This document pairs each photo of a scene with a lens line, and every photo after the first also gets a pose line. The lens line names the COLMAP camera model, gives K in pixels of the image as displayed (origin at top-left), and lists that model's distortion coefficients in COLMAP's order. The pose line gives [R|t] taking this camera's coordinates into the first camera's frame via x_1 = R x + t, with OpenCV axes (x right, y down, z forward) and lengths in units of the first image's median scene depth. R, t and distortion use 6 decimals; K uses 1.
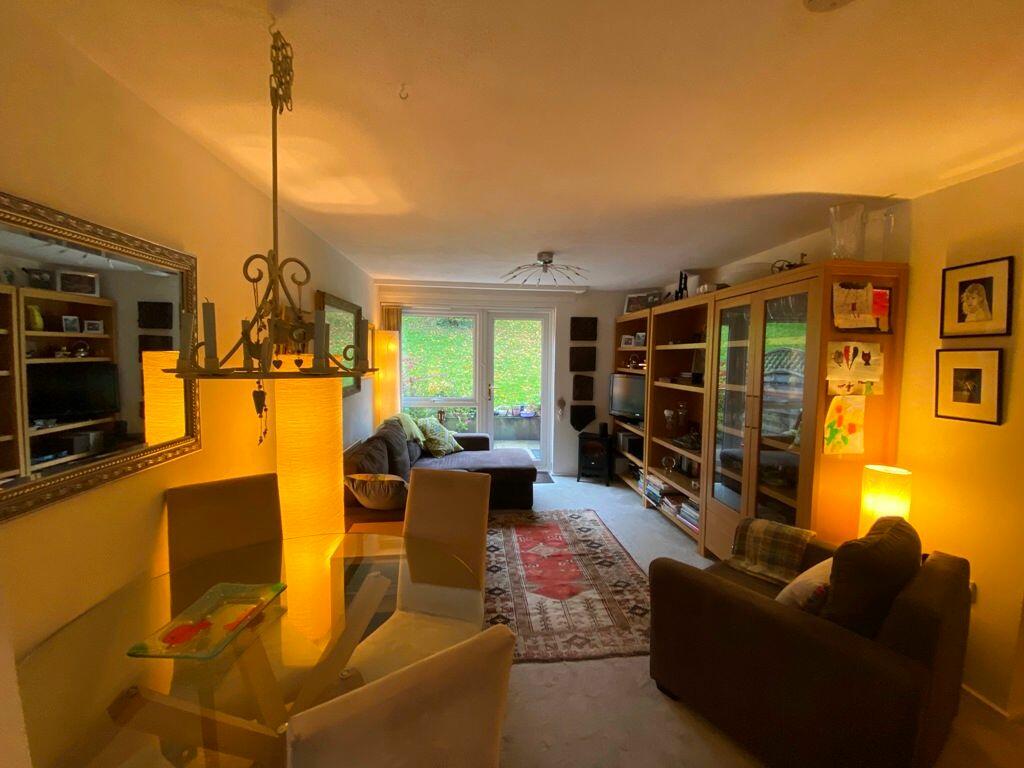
lens RADIAL K [[417.9, 0, 512.8], [0, 417.9, 384.0], [0, 0, 1]] dist [0.022653, -0.001484]
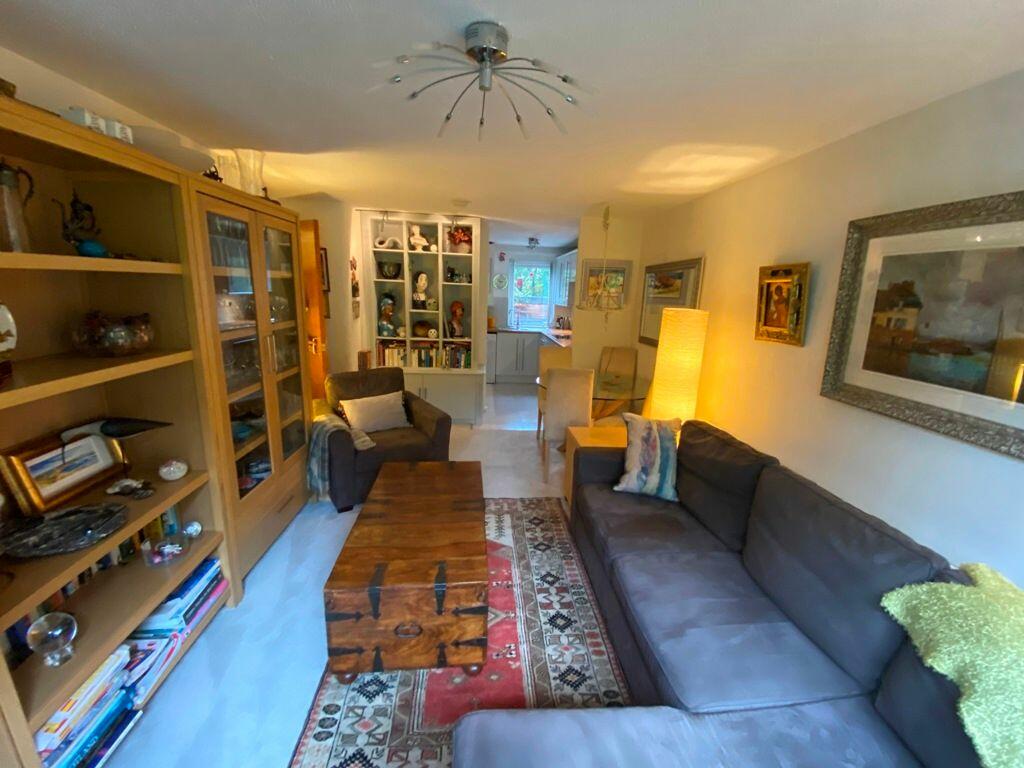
lens RADIAL K [[417.9, 0, 519.0], [0, 417.9, 383.0], [0, 0, 1]] dist [0.022653, -0.001484]
pose [[-0.998833, -0.047925, -0.006040, 0.041381], [-0.047703, 0.959013, 0.279316, -0.151447], [-0.007594, 0.279278, -0.960180, 1.842566]]
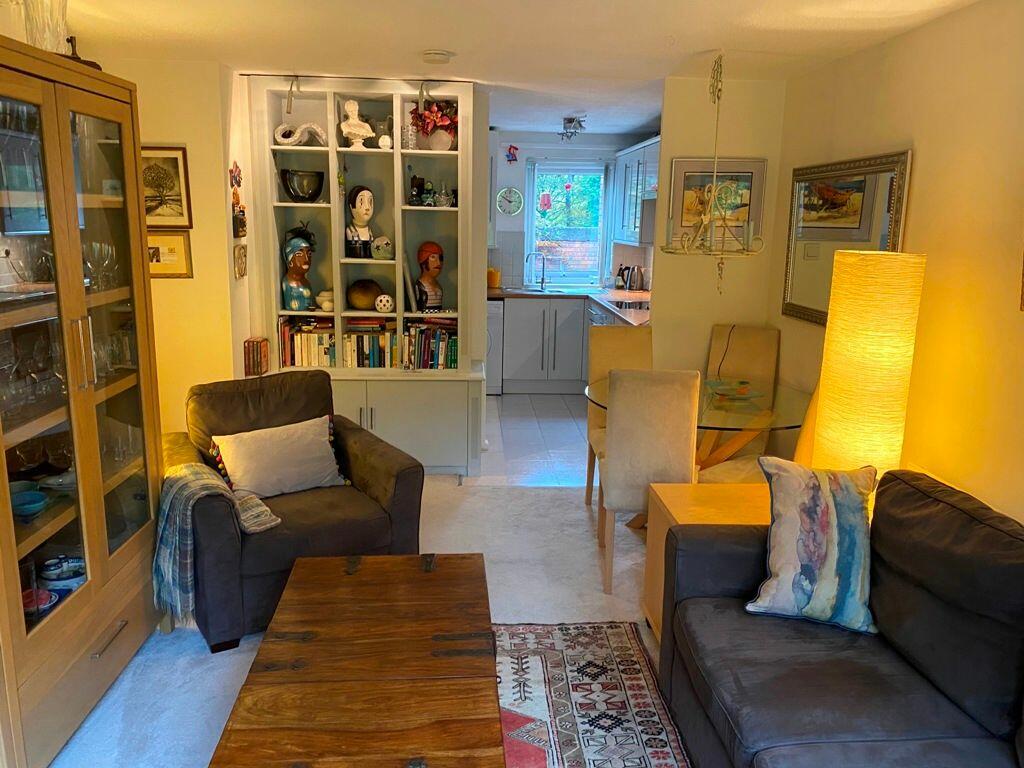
lens RADIAL K [[794.5, 0, 518.5], [0, 794.5, 380.3], [0, 0, 1]] dist [-0.021881, 0.065827]
pose [[-0.999020, -0.036275, 0.025349, 0.058296], [-0.028169, 0.963020, 0.267953, -0.156501], [-0.034131, 0.266977, -0.963098, 1.814737]]
